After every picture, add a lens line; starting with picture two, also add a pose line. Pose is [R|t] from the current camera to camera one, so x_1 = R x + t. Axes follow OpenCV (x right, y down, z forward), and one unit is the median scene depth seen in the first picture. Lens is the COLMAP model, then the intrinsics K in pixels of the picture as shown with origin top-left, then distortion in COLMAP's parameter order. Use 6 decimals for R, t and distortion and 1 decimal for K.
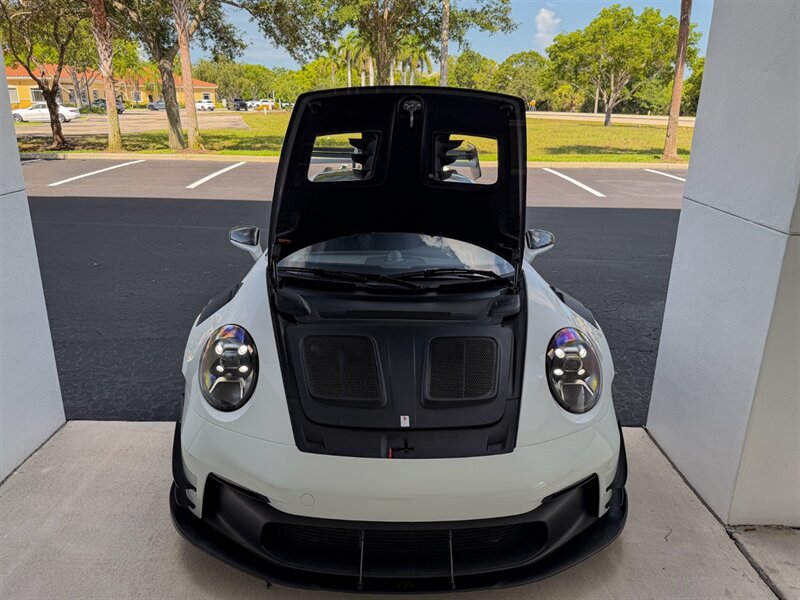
lens RADIAL K [[611.6, 0, 400.0], [0, 611.6, 300.0], [0, 0, 1]] dist [-0.005337, -0.006836]
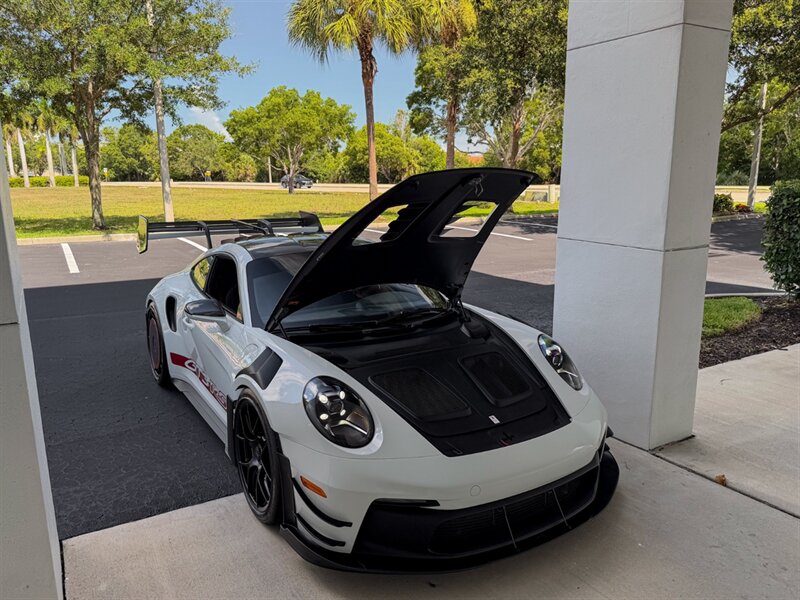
lens RADIAL K [[607.7, 0, 374.4], [0, 607.7, 300.8], [0, 0, 1]] dist [0.149669, -0.328463]
pose [[0.864664, -0.121207, 0.487510, -0.133299], [0.172538, 0.983075, -0.061603, -0.001727], [-0.471791, 0.137380, 0.870942, -0.007138]]
